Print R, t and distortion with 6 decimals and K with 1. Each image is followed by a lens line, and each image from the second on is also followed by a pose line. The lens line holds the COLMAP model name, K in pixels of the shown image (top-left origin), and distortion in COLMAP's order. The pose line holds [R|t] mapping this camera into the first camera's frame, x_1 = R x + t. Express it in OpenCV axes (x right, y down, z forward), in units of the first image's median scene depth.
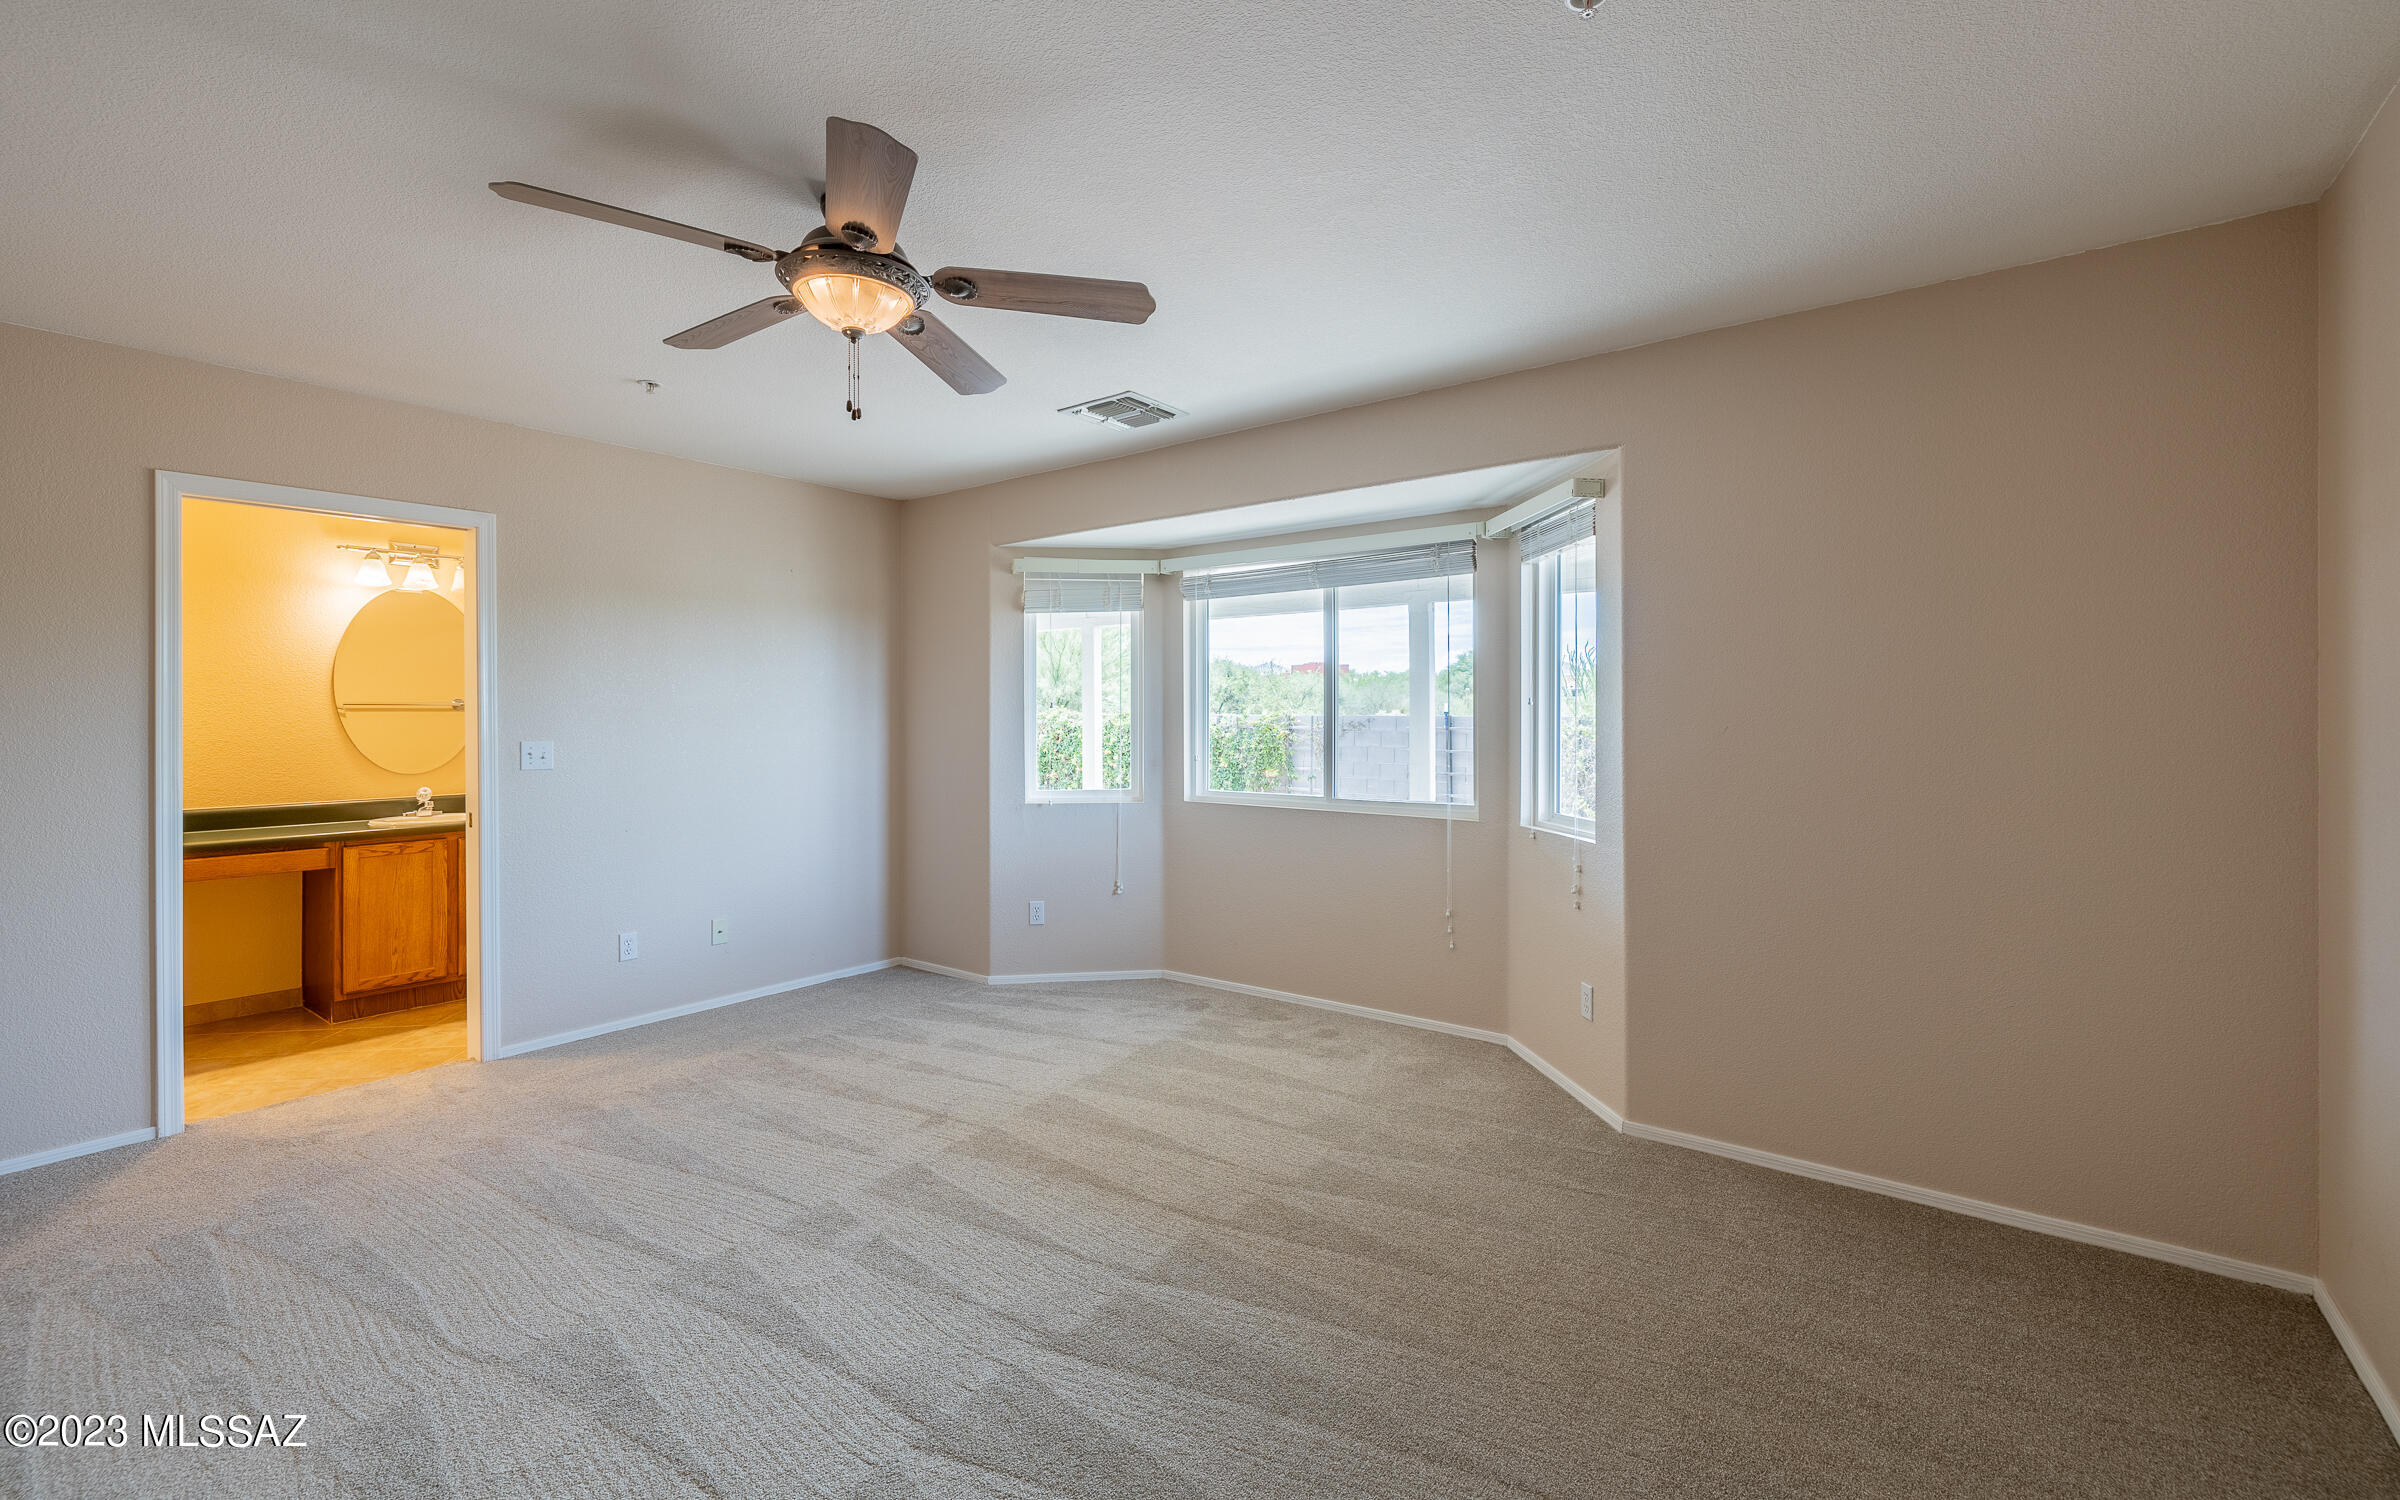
lens RADIAL K [[1050.7, 0, 1197.6], [0, 1050.7, 711.0], [0, 0, 1]] dist [-0.001058, -0.000249]
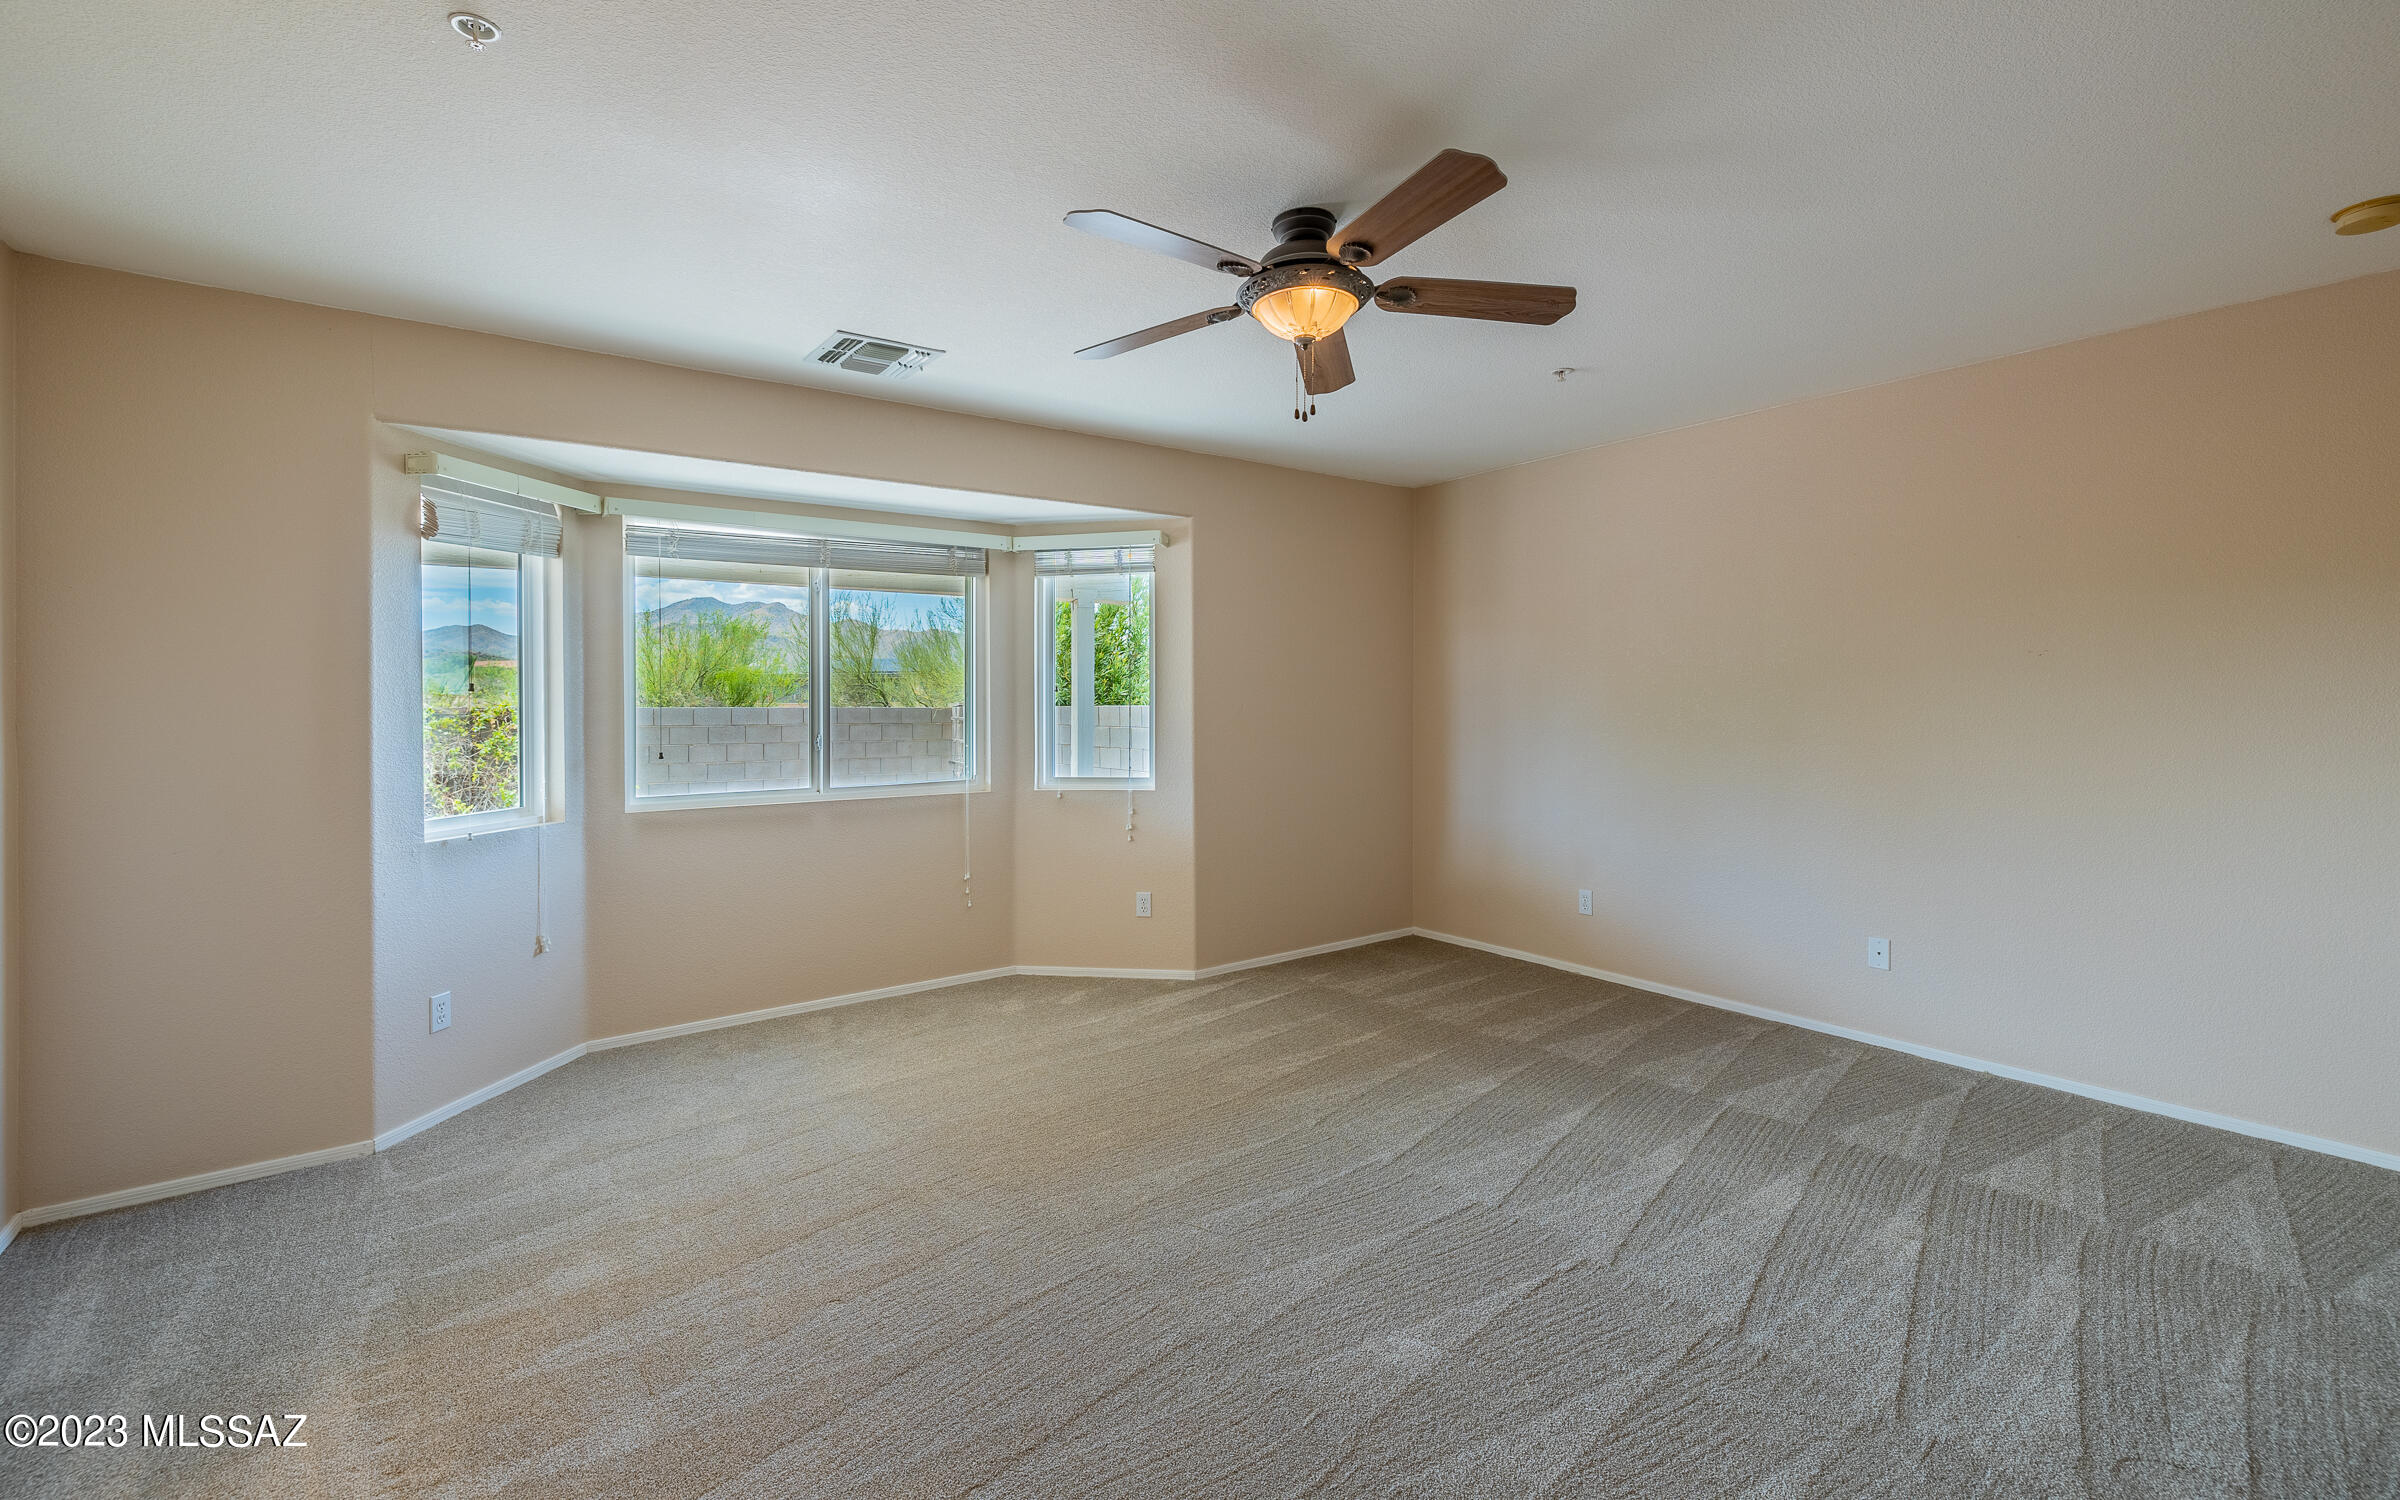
lens RADIAL K [[1050.7, 0, 1197.6], [0, 1050.7, 711.0], [0, 0, 1]] dist [-0.001058, -0.000249]
pose [[0.265498, -0.005875, 0.964094, -0.654353], [0.005703, 0.999974, 0.004523, 0.009181], [-0.964095, 0.004297, 0.265524, 0.387495]]
